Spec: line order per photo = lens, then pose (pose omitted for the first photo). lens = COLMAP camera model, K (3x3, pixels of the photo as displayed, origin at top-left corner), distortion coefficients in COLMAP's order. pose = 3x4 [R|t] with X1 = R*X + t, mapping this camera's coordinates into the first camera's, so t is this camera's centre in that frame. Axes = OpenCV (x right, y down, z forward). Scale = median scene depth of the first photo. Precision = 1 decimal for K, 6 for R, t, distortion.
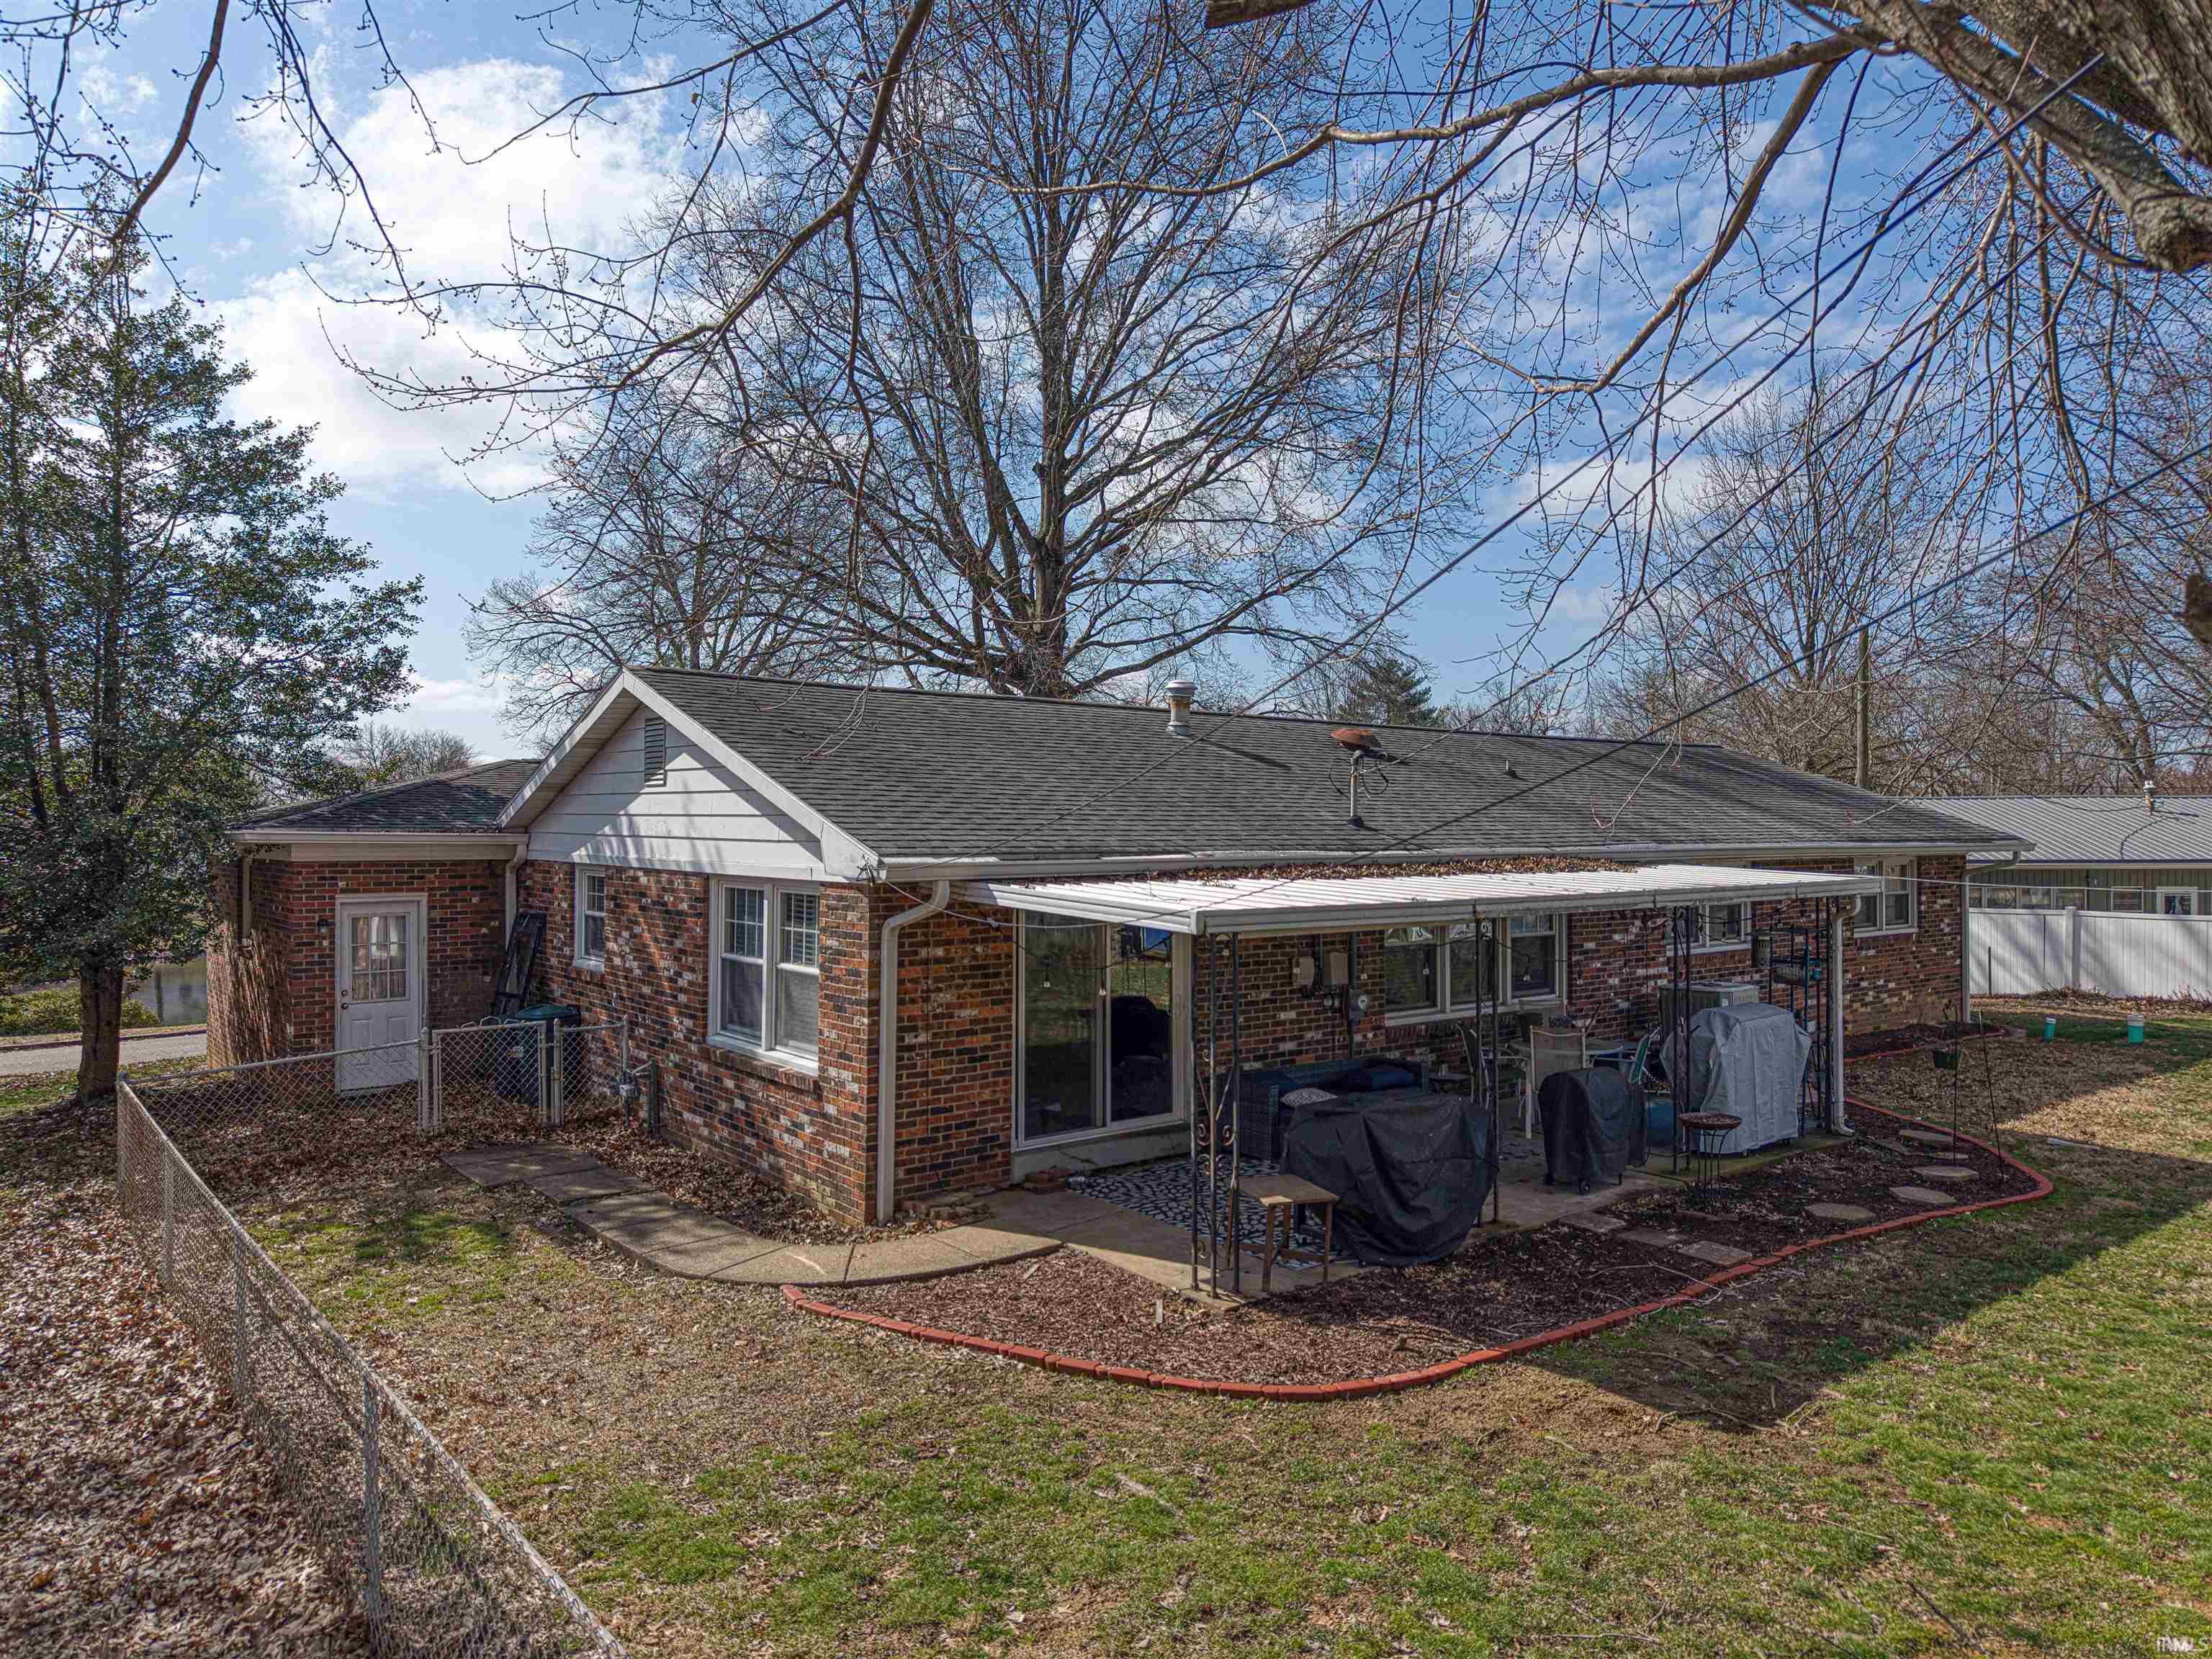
lens RADIAL K [[1504.7, 0, 1109.6], [0, 1504.7, 831.5], [0, 0, 1]] dist [0.009891, -0.013453]
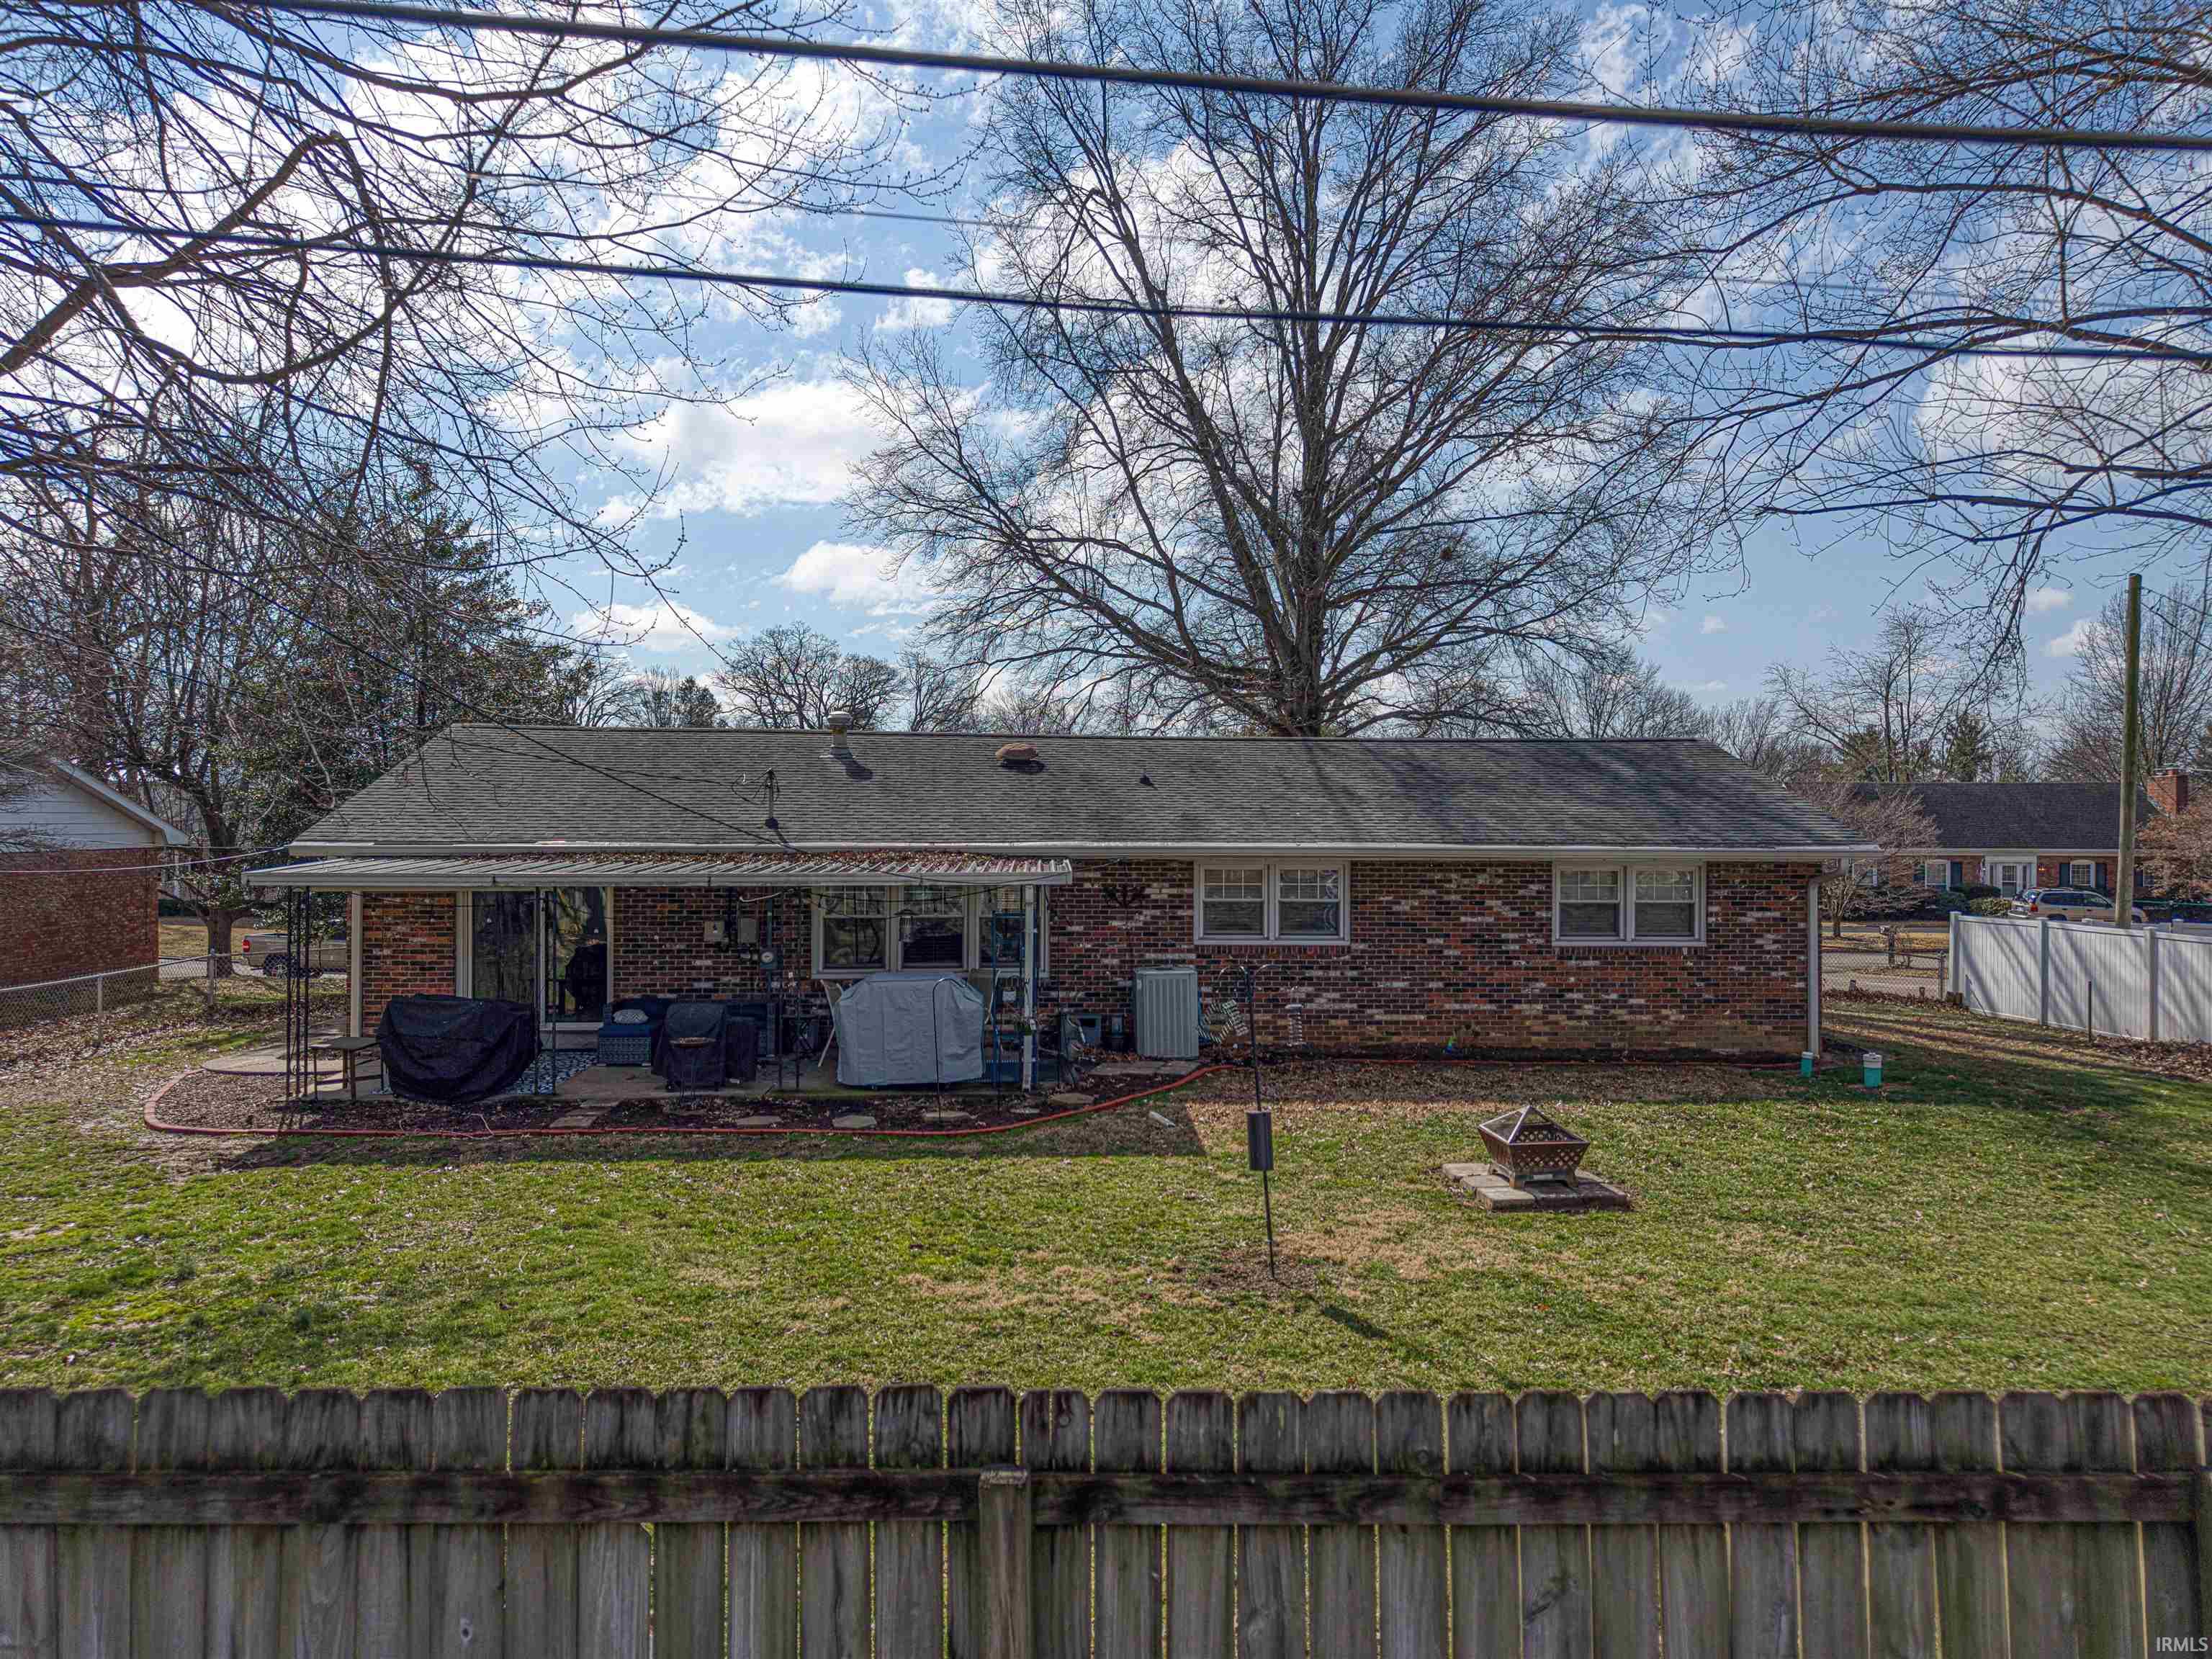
lens RADIAL K [[1504.7, 0, 1105.7], [0, 1504.7, 816.7], [0, 0, 1]] dist [0.009891, -0.013453]
pose [[0.813138, 0.002208, -0.582066, 1.218686], [-0.005400, 0.999978, -0.003751, -0.008415], [0.582045, 0.006193, 0.813133, 0.090098]]
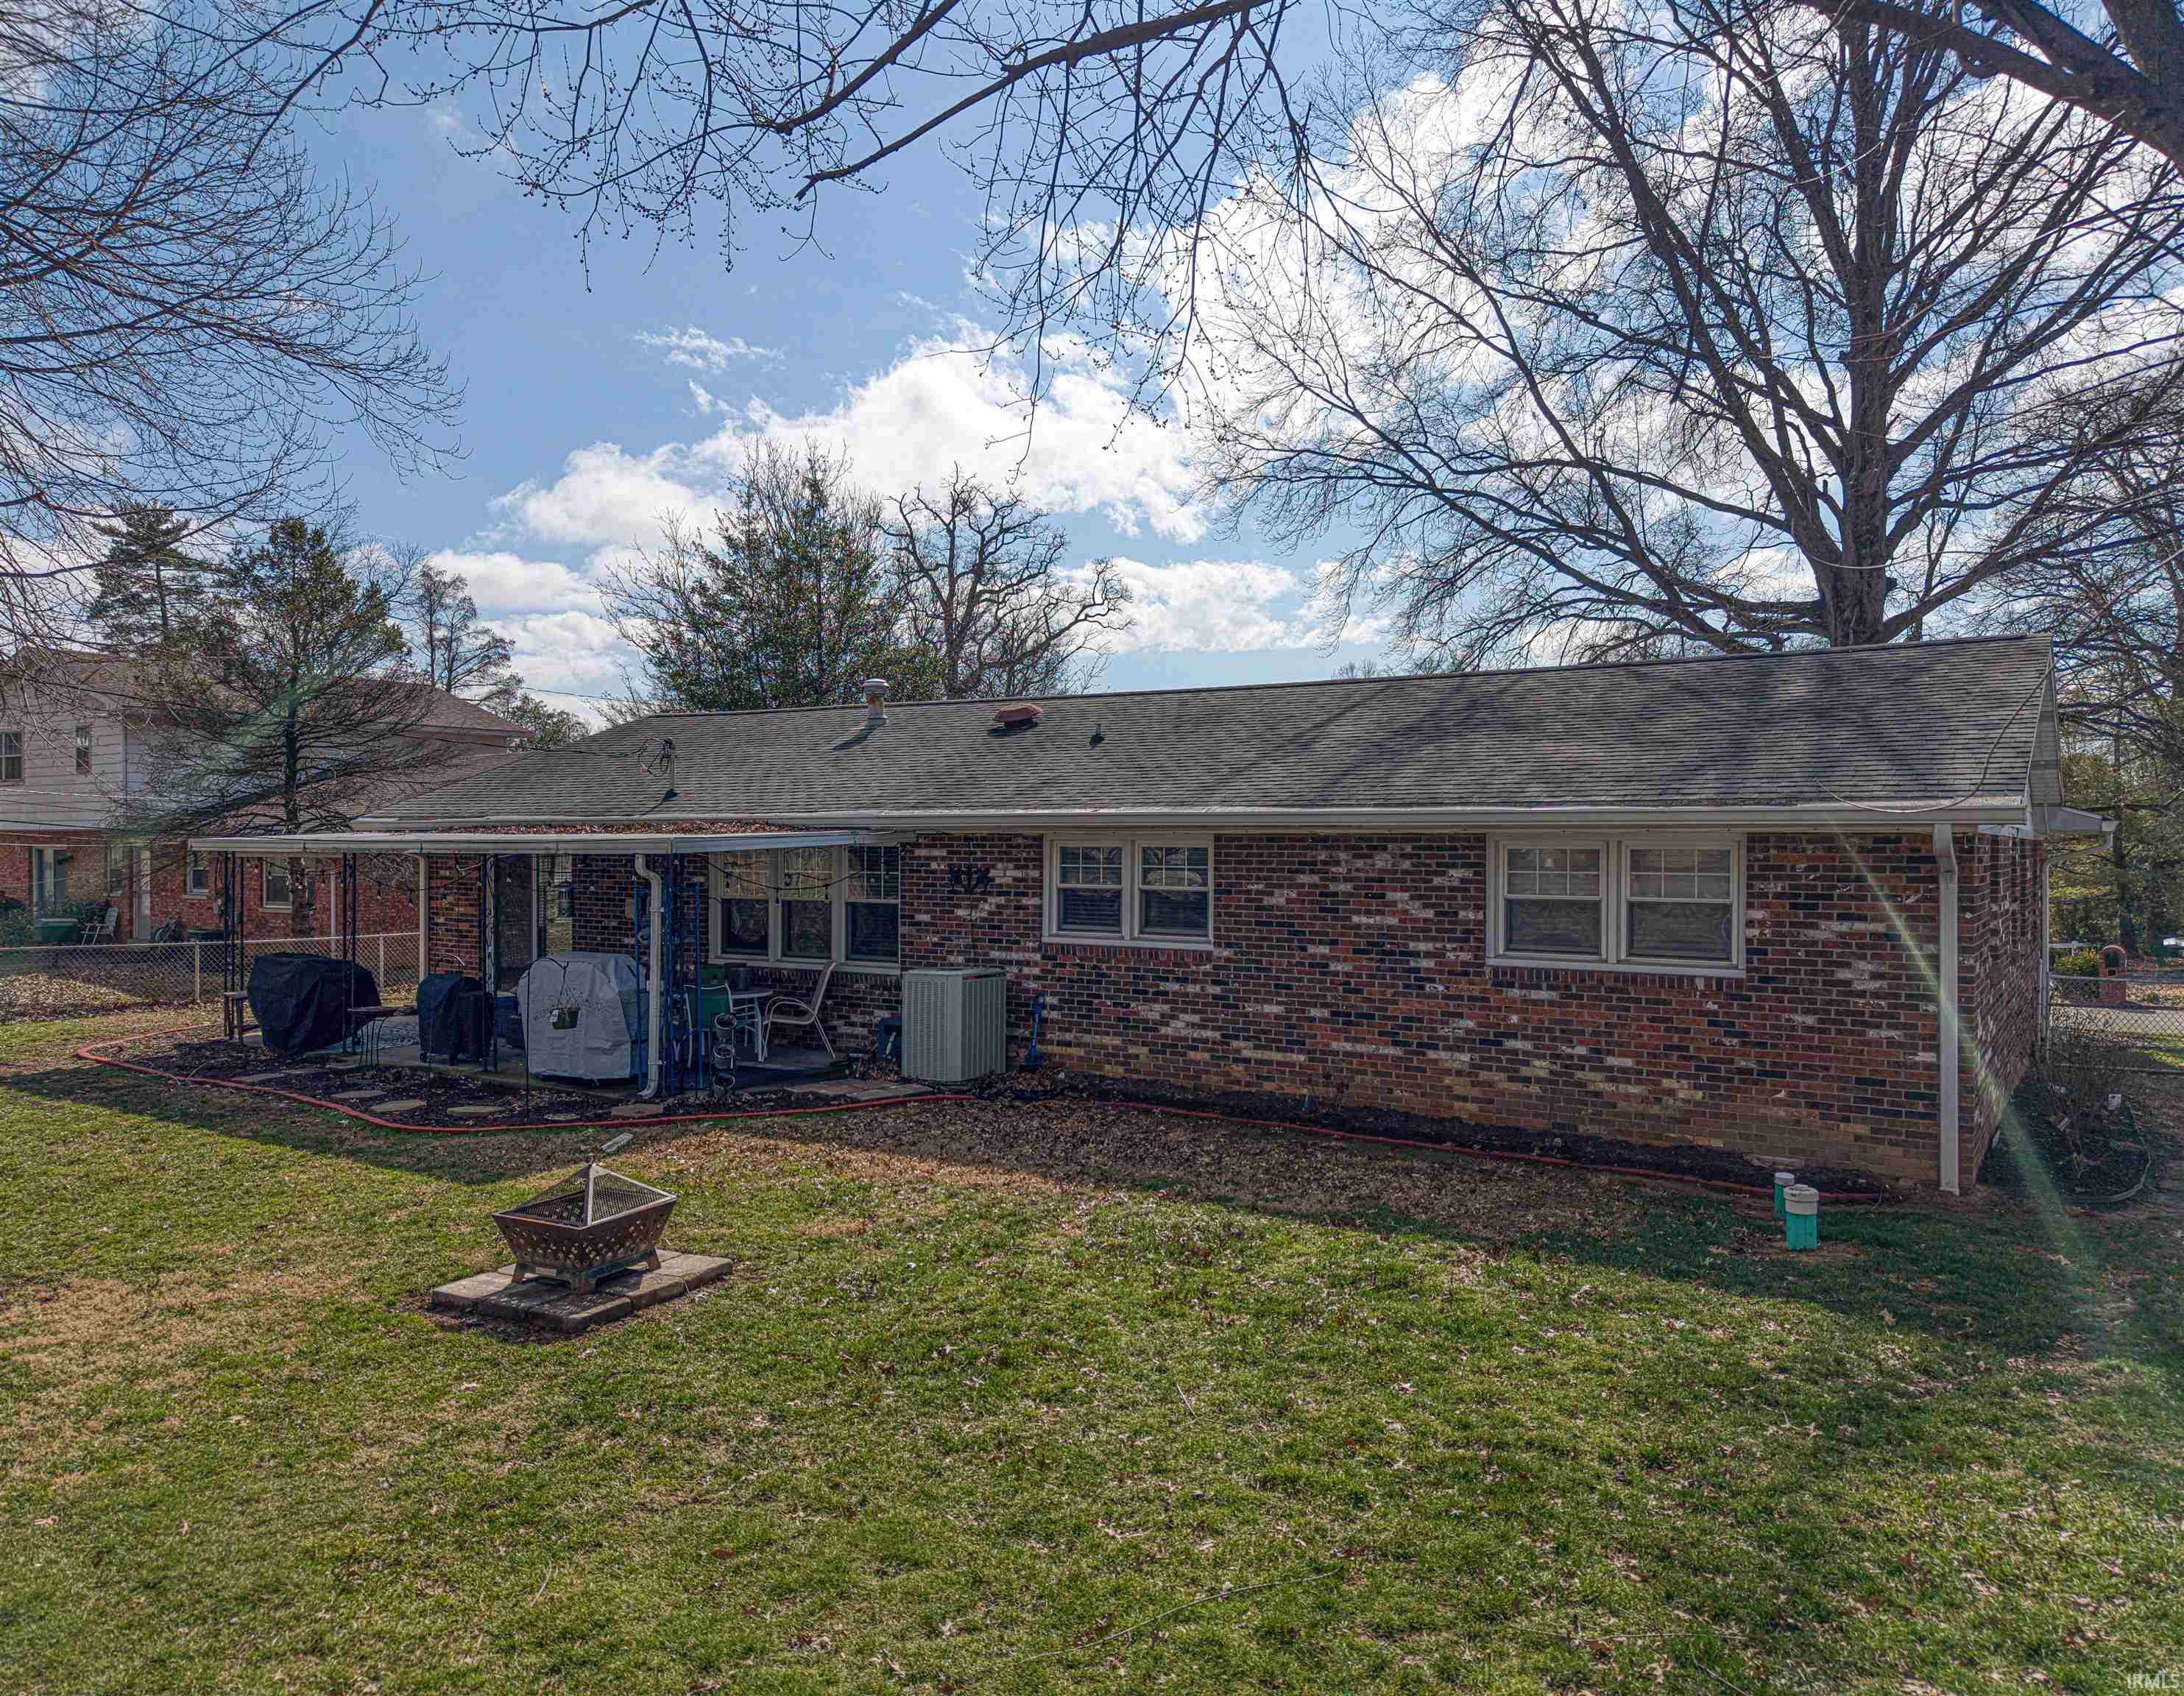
lens RADIAL K [[1577.0, 0, 1087.7], [0, 1577.0, 849.1], [0, 0, 1]] dist [0.009060, 0.000875]
pose [[0.286766, 0.008296, -0.957965, 1.584507], [-0.001419, 0.999965, 0.008235, 0.027940], [0.958000, -0.001002, 0.286768, 0.984455]]
